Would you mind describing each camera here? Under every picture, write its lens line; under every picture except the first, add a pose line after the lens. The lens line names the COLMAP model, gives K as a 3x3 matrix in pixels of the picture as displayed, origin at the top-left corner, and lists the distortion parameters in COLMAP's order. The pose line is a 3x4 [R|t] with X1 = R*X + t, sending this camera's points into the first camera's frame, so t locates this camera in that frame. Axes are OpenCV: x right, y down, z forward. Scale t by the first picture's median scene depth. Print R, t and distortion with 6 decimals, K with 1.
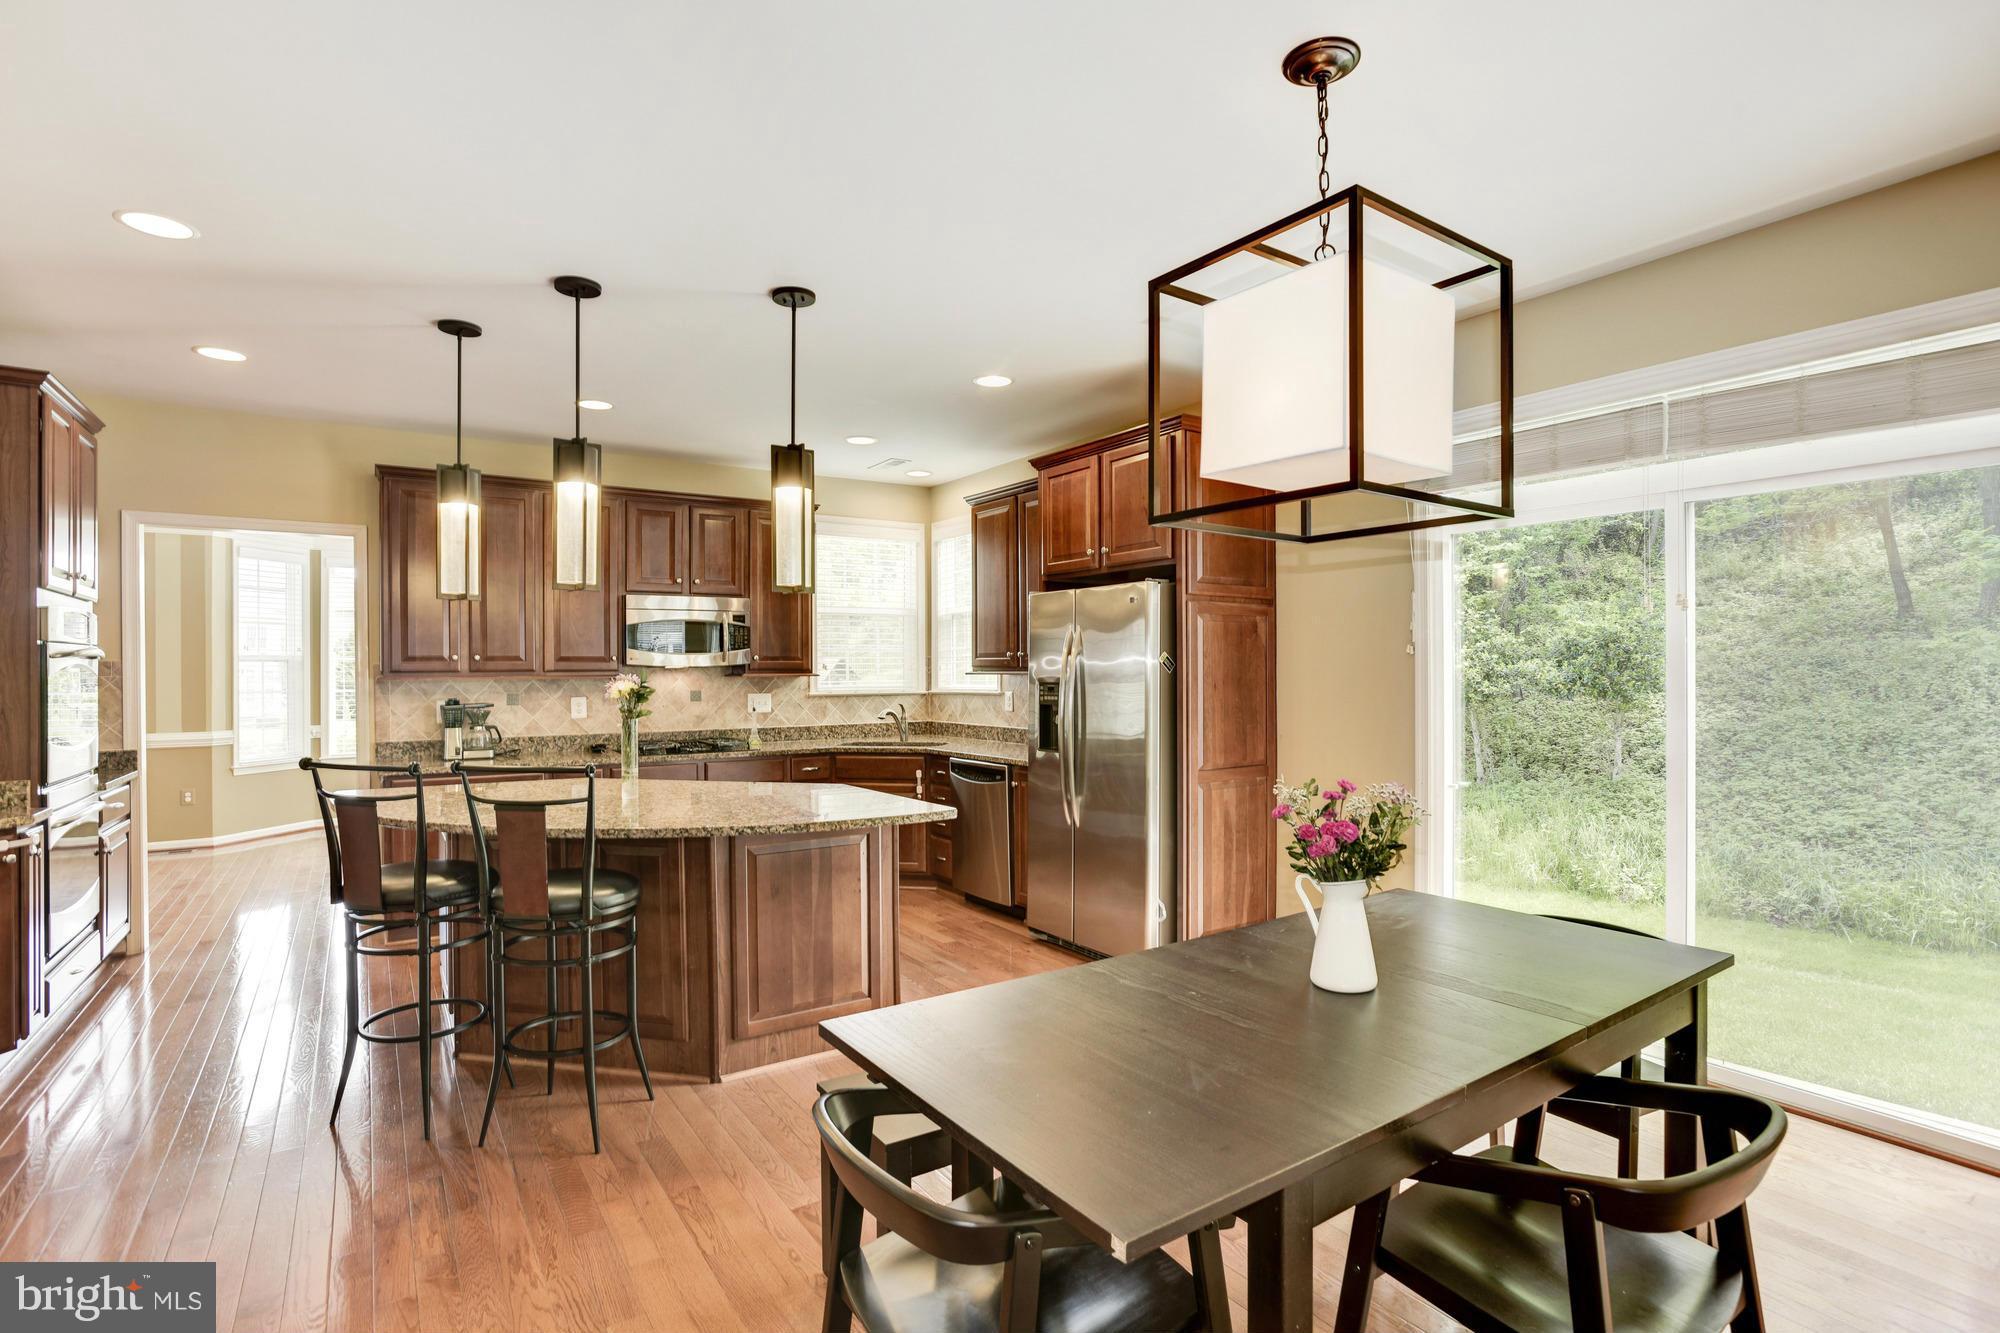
lens RADIAL K [[943.9, 0, 1000.0], [0, 943.9, 666.5], [0, 0, 1]] dist [-0.061096, 0.035255]
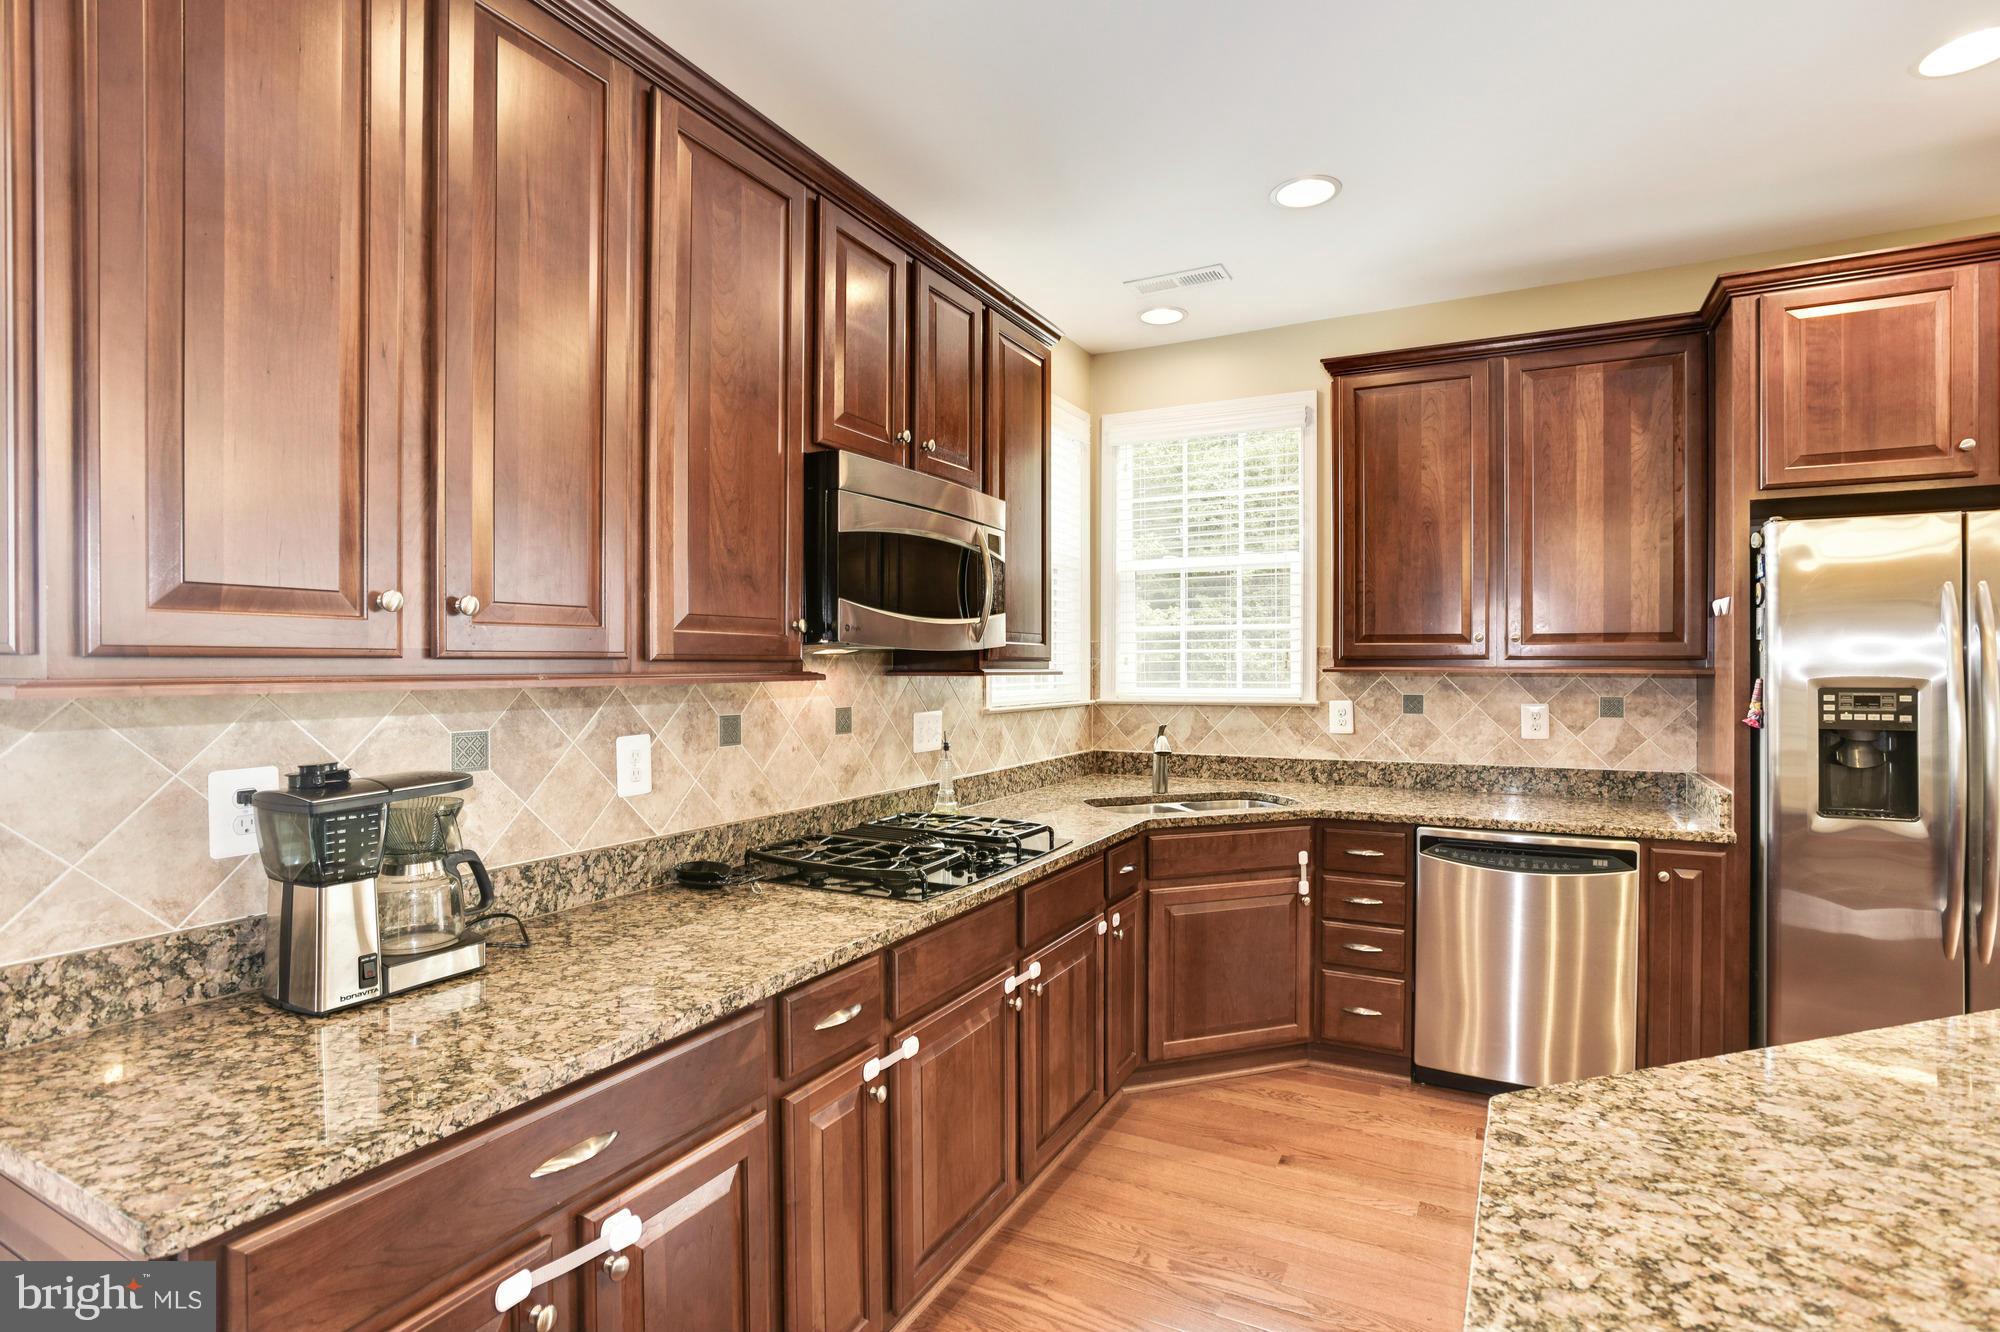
lens RADIAL K [[942.9, 0, 1000.0], [0, 942.9, 666.0], [0, 0, 1]] dist [-0.041275, 0.013803]
pose [[0.882108, 0.004794, 0.471022, -0.544354], [-0.006438, 0.999978, 0.001878, 0.006190], [-0.471002, -0.004688, 0.882119, 0.686851]]
